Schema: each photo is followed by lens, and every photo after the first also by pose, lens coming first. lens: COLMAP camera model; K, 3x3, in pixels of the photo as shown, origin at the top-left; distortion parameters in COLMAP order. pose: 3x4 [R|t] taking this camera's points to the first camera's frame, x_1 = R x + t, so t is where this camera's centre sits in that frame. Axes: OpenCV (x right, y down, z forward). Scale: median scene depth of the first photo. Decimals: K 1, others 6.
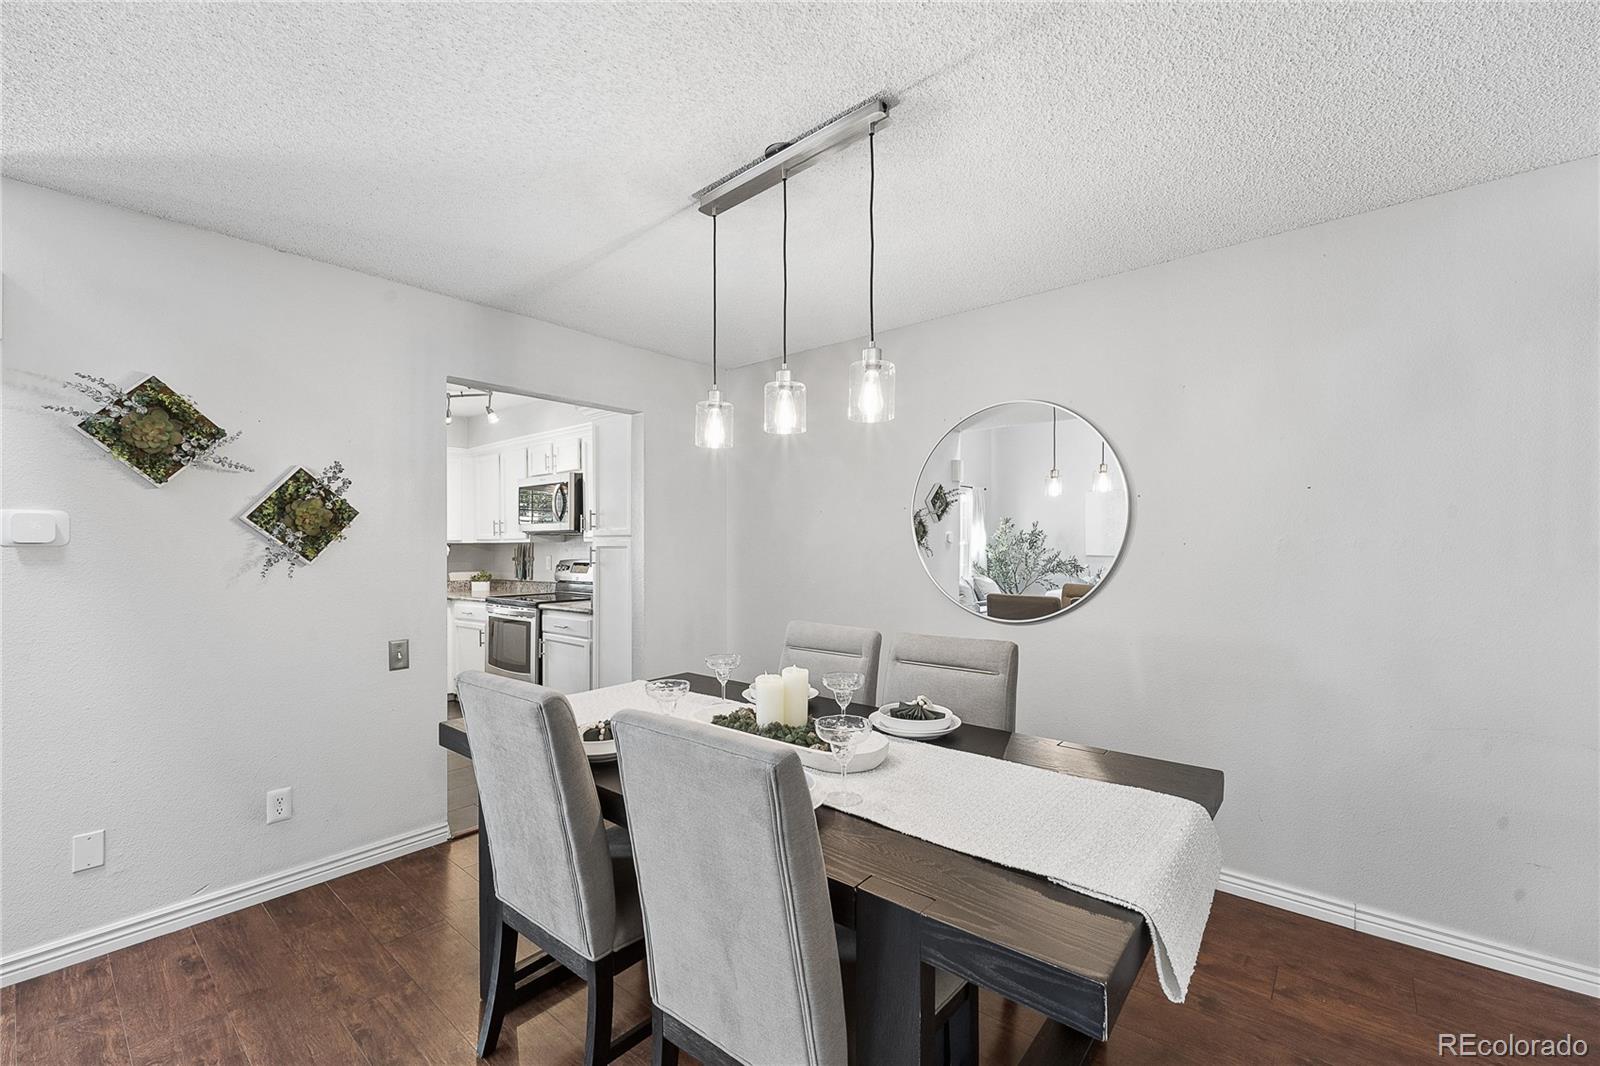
lens RADIAL K [[667.2, 0, 808.3], [0, 667.2, 546.9], [0, 0, 1]] dist [0.004916, -0.004321]
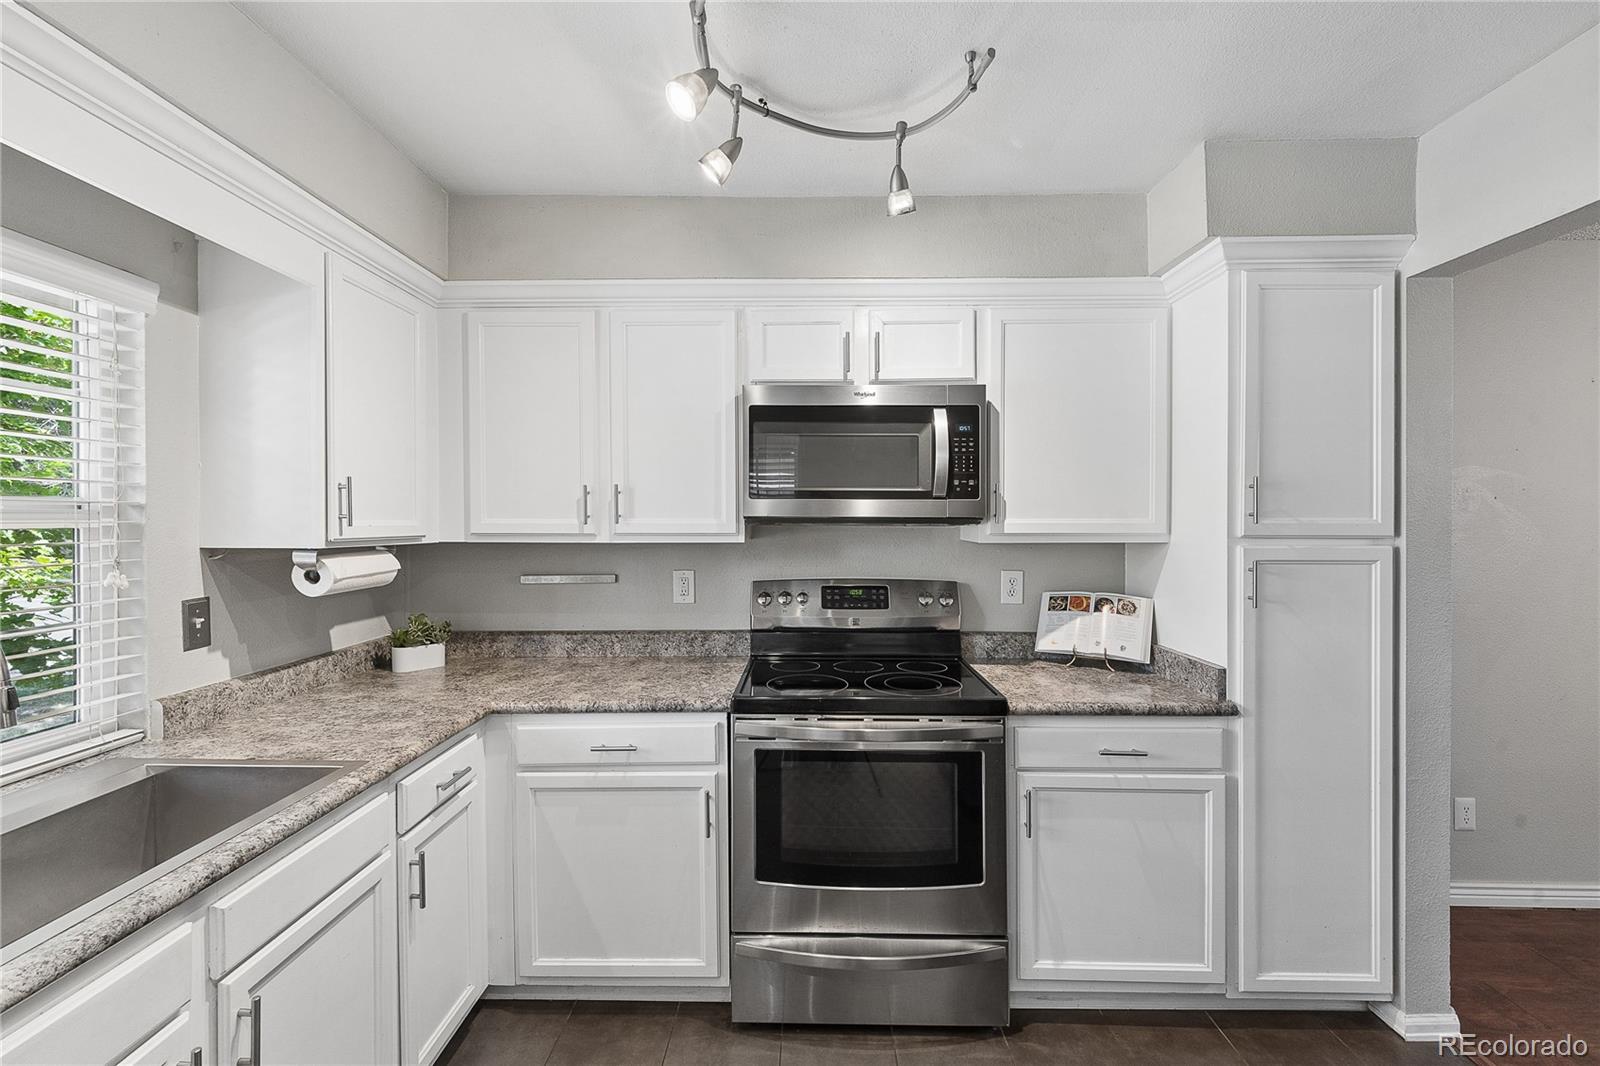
lens RADIAL K [[667.2, 0, 799.5], [0, 667.2, 525.7], [0, 0, 1]] dist [0.004916, -0.004321]
pose [[0.783658, -0.001224, 0.621192, -0.710687], [-0.001779, 0.999990, 0.004214, -0.020776], [-0.621190, -0.004407, 0.783647, 0.724359]]
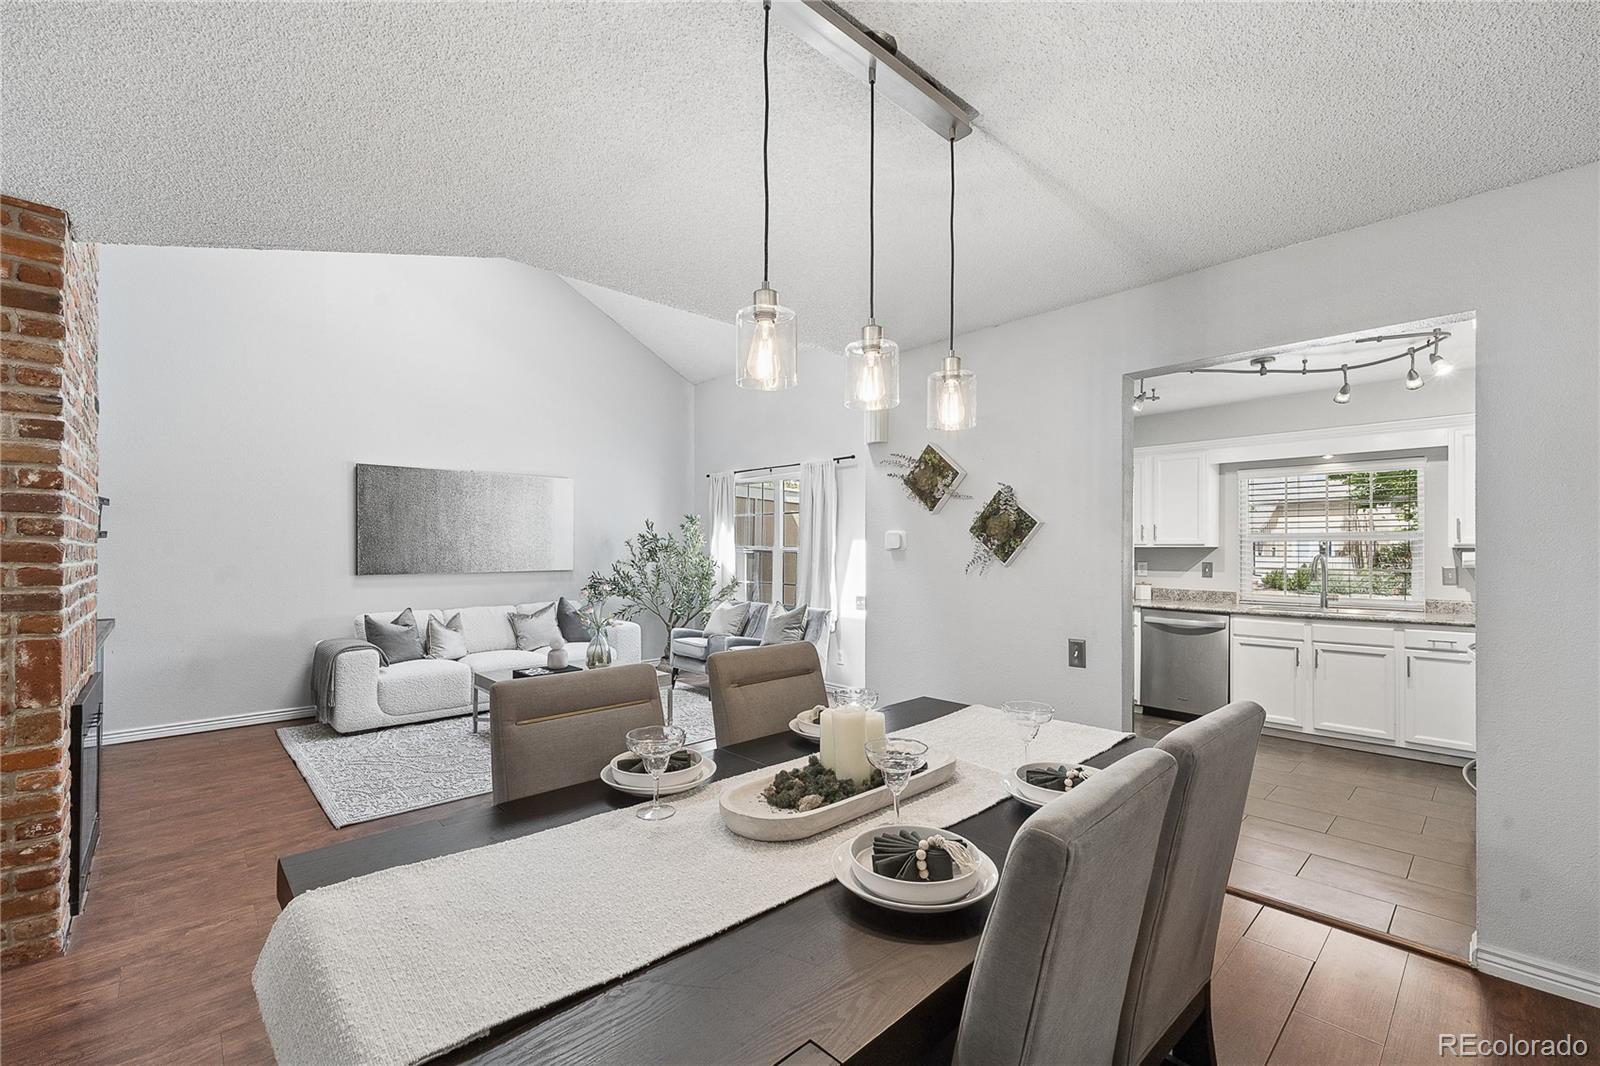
lens RADIAL K [[667.2, 0, 791.8], [0, 667.2, 549.7], [0, 0, 1]] dist [0.004916, -0.004321]
pose [[-0.133874, 0.000033, -0.990998, 0.294538], [-0.004079, 0.999992, 0.000585, -0.001582], [0.990990, 0.004120, -0.133873, 0.408716]]
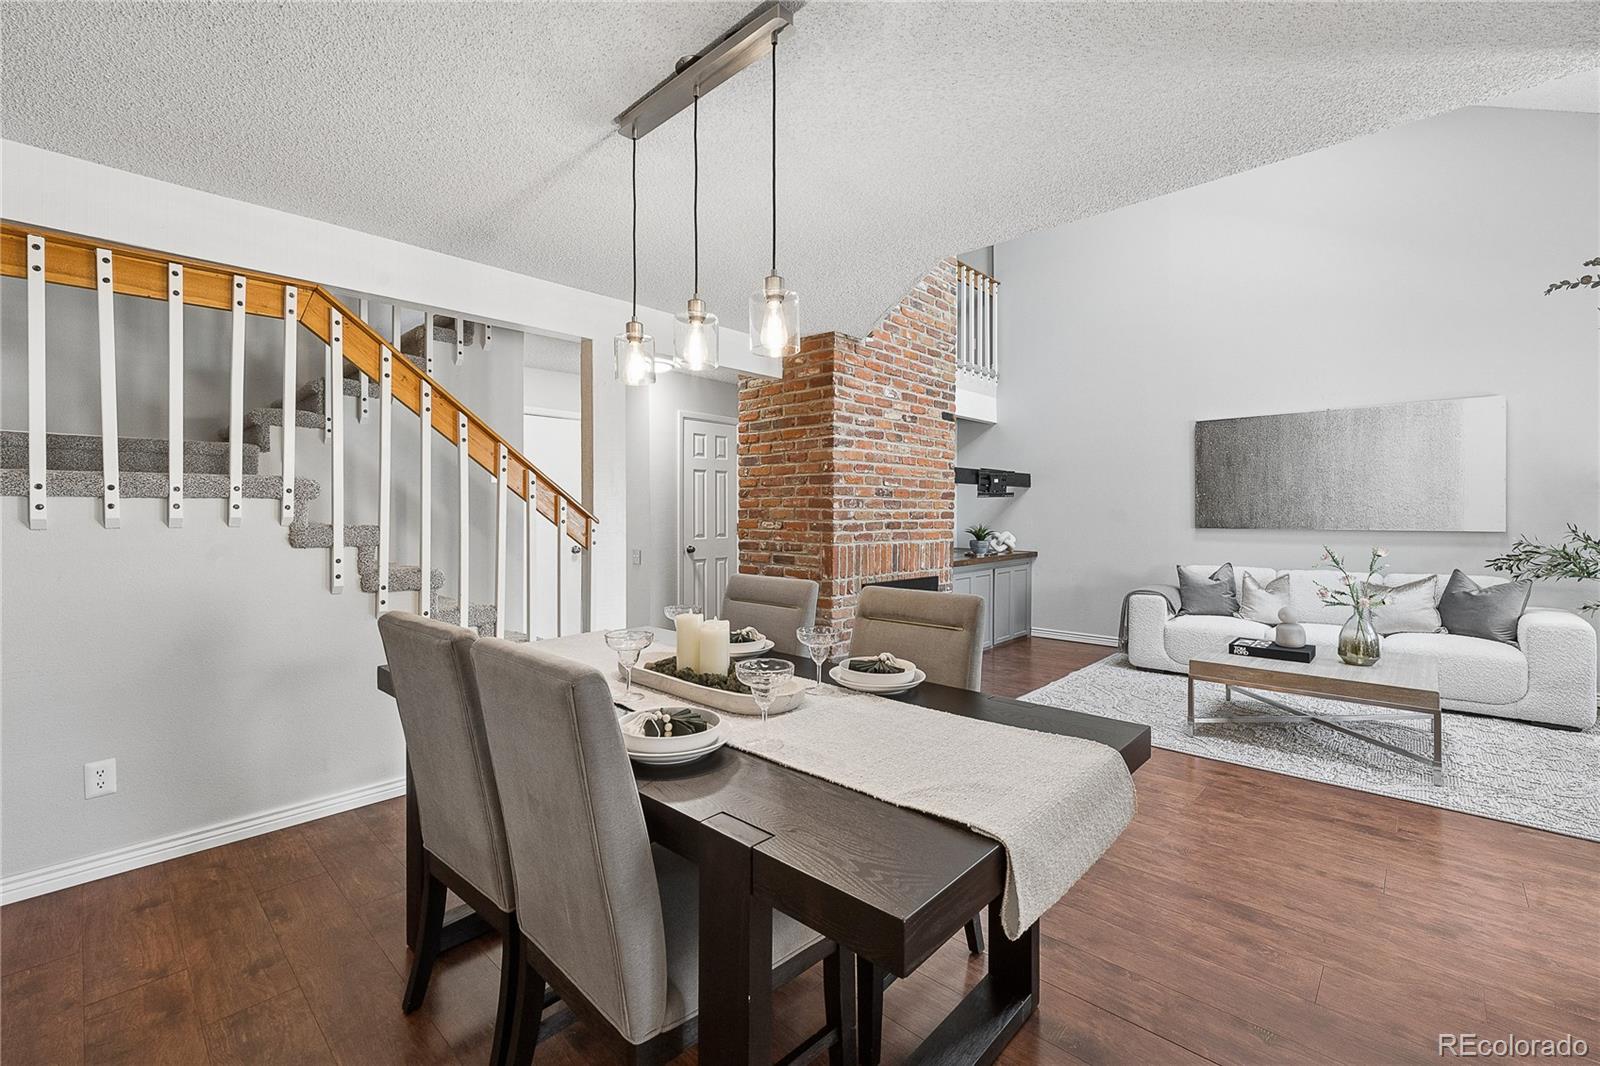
lens RADIAL K [[667.2, 0, 780.5], [0, 667.2, 517.5], [0, 0, 1]] dist [0.004916, -0.004321]
pose [[-0.997248, -0.000707, 0.074141, -0.083712], [0.000538, 0.999859, 0.016768, 0.006741], [-0.074142, 0.016762, -0.997107, 0.767498]]
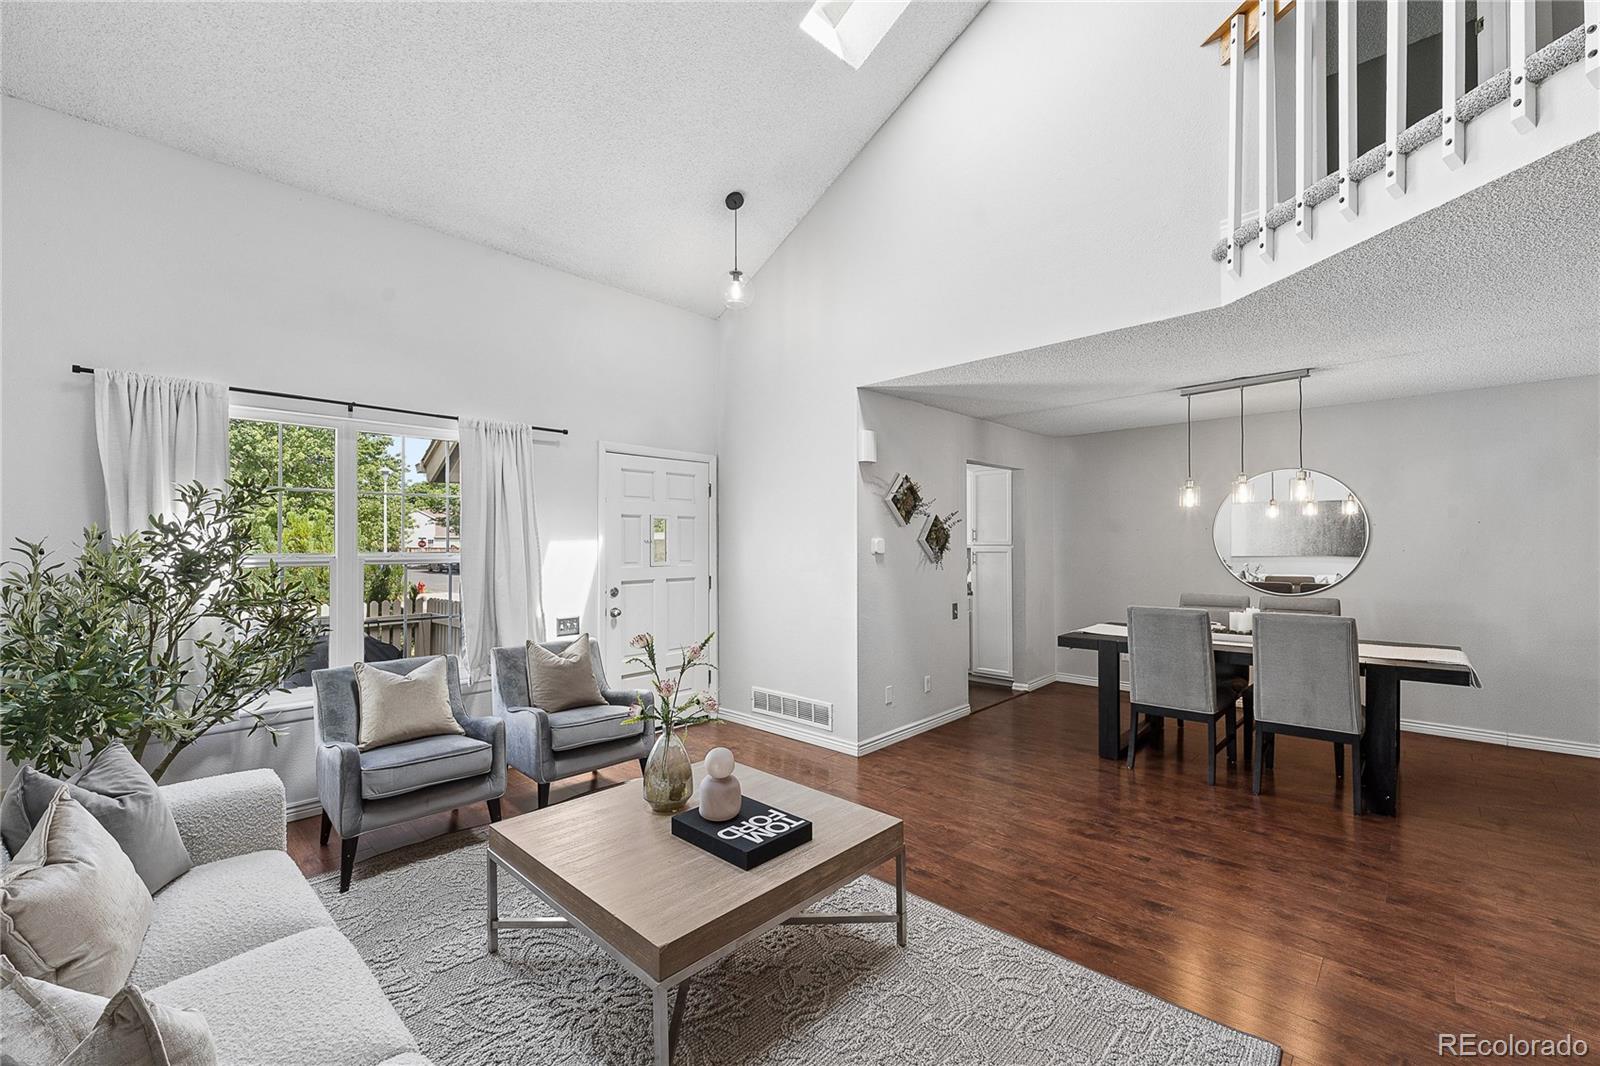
lens RADIAL K [[667.2, 0, 795.8], [0, 667.2, 549.4], [0, 0, 1]] dist [0.004916, -0.004321]
pose [[0.997277, -0.002681, -0.073701, -0.538942], [0.003248, 0.999966, 0.007575, -0.015870], [0.073678, -0.007794, 0.997252, -0.525220]]
